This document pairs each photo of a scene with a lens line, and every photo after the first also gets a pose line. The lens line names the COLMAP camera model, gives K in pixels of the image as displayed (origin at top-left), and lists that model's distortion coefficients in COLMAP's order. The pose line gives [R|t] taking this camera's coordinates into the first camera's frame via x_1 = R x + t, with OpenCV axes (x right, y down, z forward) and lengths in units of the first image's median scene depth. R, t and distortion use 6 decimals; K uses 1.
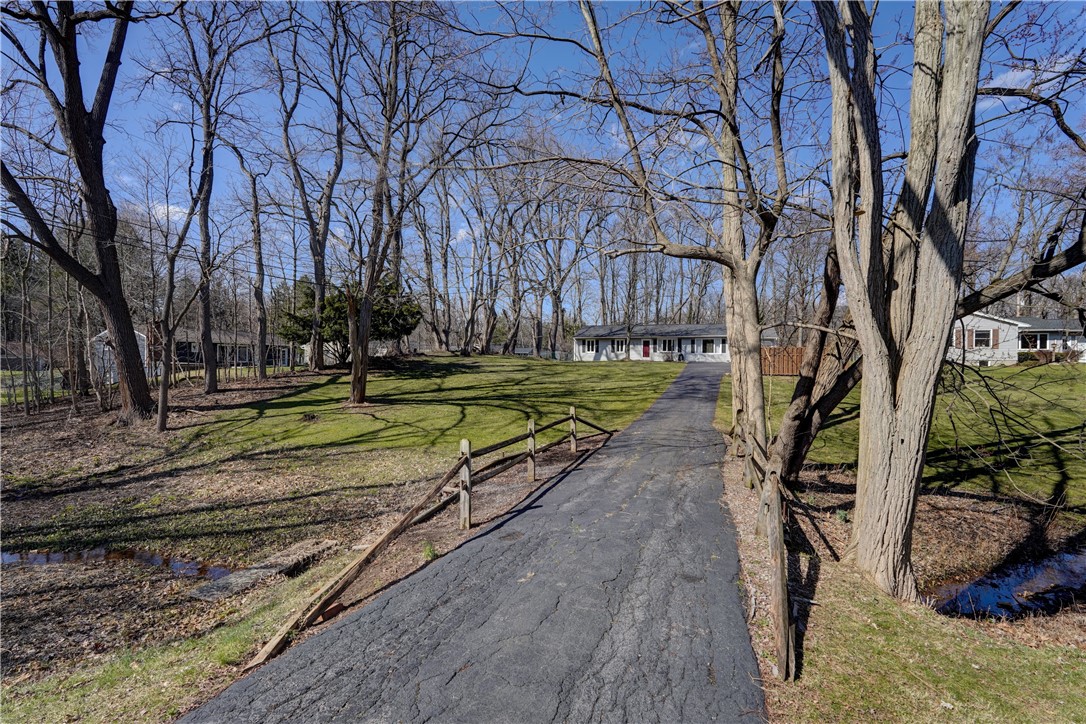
lens RADIAL K [[496.4, 0, 543.0], [0, 496.4, 362.0], [0, 0, 1]] dist [0.001137, 0.000466]
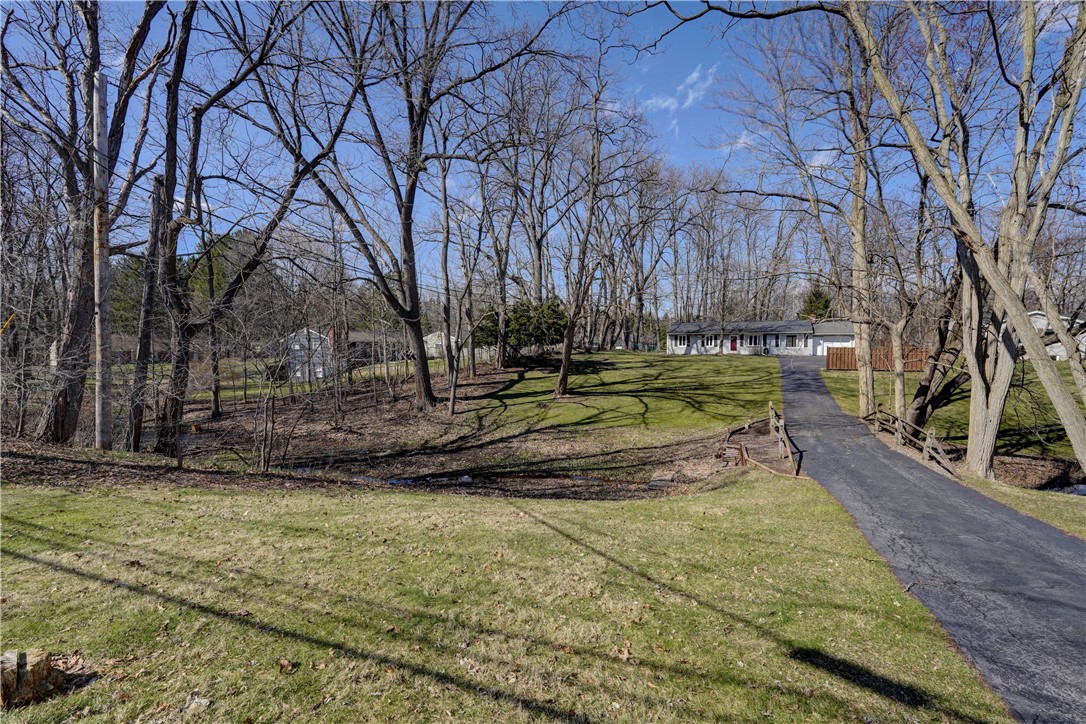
lens RADIAL K [[496.4, 0, 543.0], [0, 496.4, 362.0], [0, 0, 1]] dist [0.001137, 0.000466]
pose [[0.996616, -0.004773, -0.082060, -0.331707], [0.007475, 0.999439, 0.032645, -0.060053], [0.081858, -0.033148, 0.996093, -0.421120]]
